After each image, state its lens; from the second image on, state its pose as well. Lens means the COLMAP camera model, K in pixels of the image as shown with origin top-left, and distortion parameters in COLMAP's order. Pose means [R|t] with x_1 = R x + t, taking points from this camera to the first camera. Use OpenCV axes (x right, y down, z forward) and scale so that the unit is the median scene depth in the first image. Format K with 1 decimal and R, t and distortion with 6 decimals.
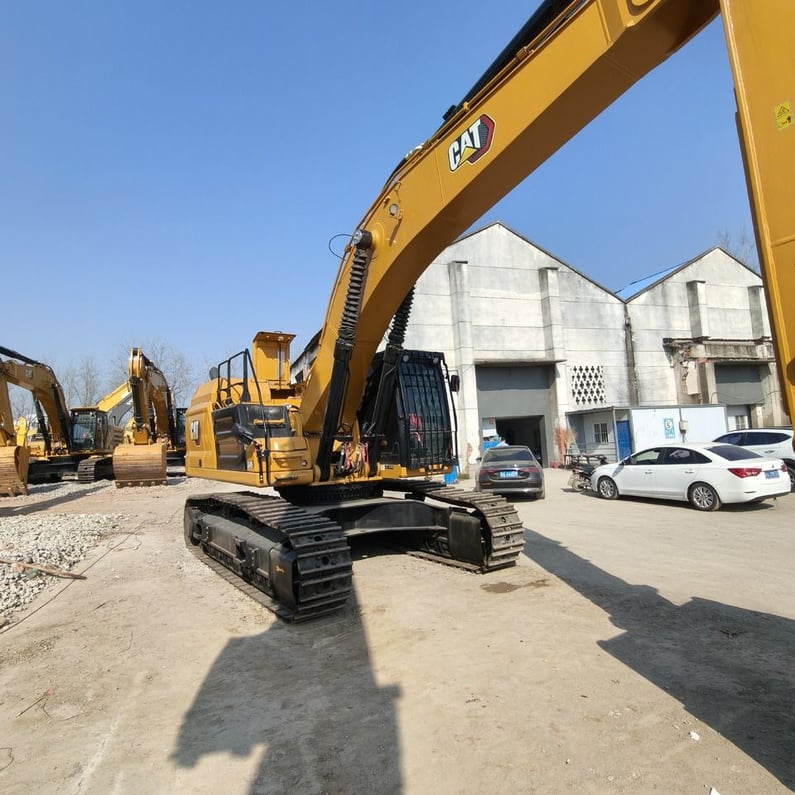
lens RADIAL K [[498.4, 0, 397.5], [0, 498.4, 397.5], [0, 0, 1]] dist [0.005446, 0.000330]
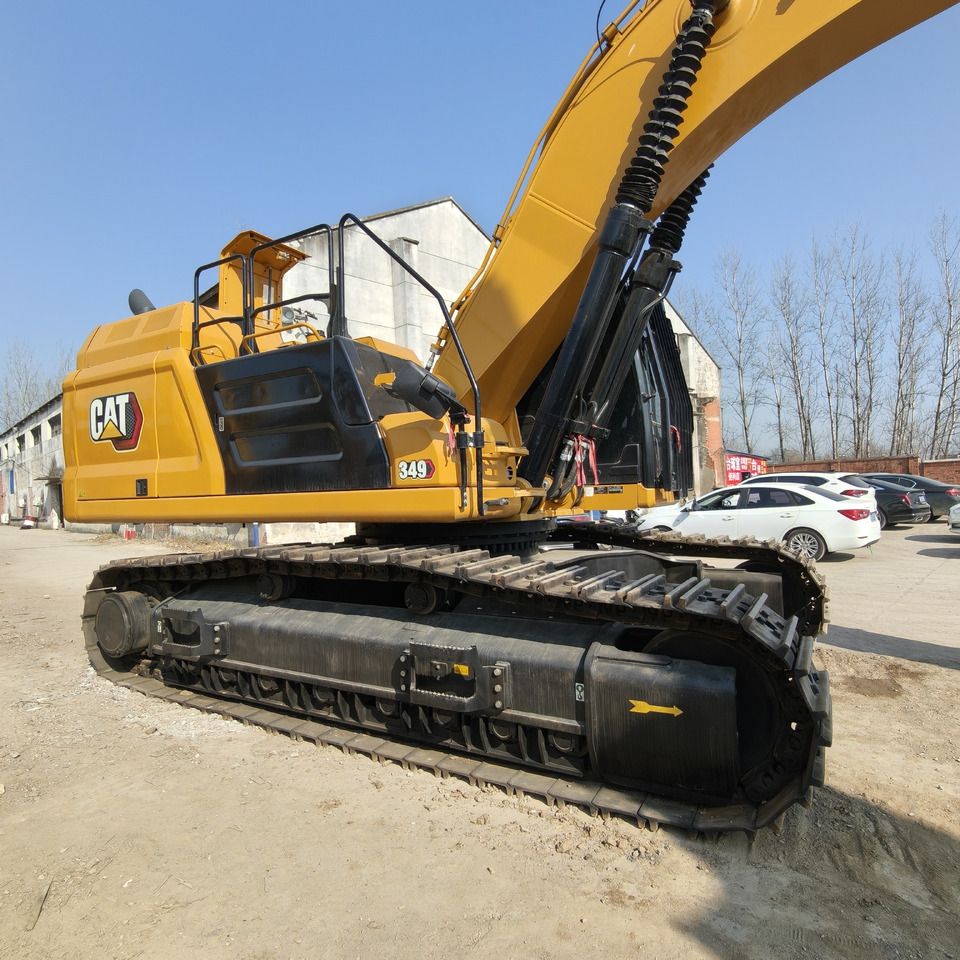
lens RADIAL K [[601.8, 0, 480.0], [0, 601.8, 480.0], [0, 0, 1]] dist [0.005446, 0.000330]
pose [[0.904830, 0.024104, 0.425091, -0.138216], [-0.042593, 0.998512, 0.034043, 0.036901], [-0.423638, -0.048909, 0.904510, 0.152995]]
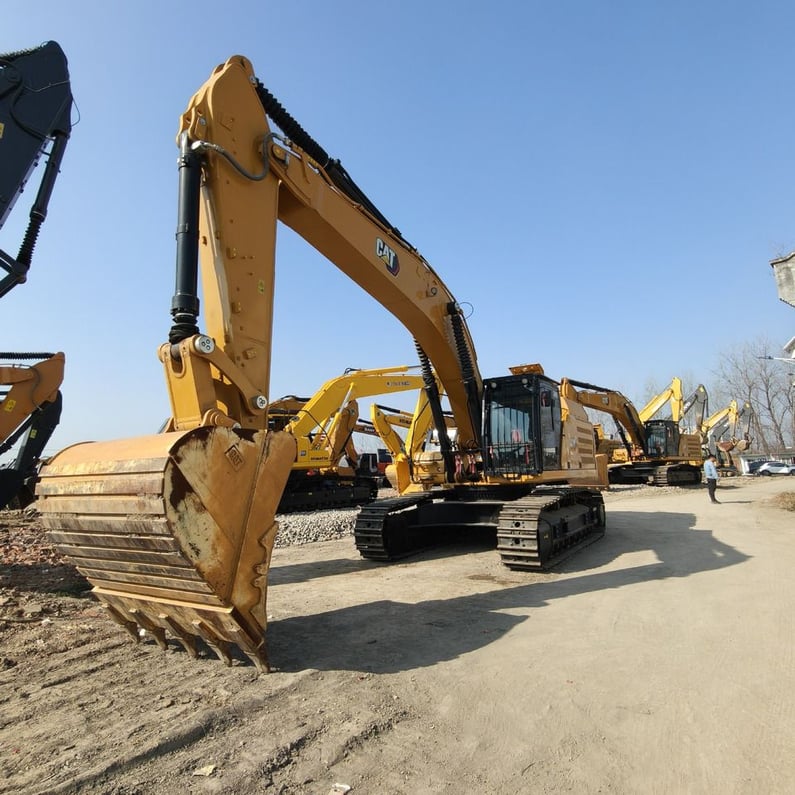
lens RADIAL K [[498.4, 0, 397.5], [0, 498.4, 397.5], [0, 0, 1]] dist [0.005446, 0.000330]
pose [[0.390930, -0.109345, -0.913902, 0.337492], [0.090114, 0.992695, -0.080225, 0.009127], [0.915999, -0.050993, 0.397928, 0.098877]]
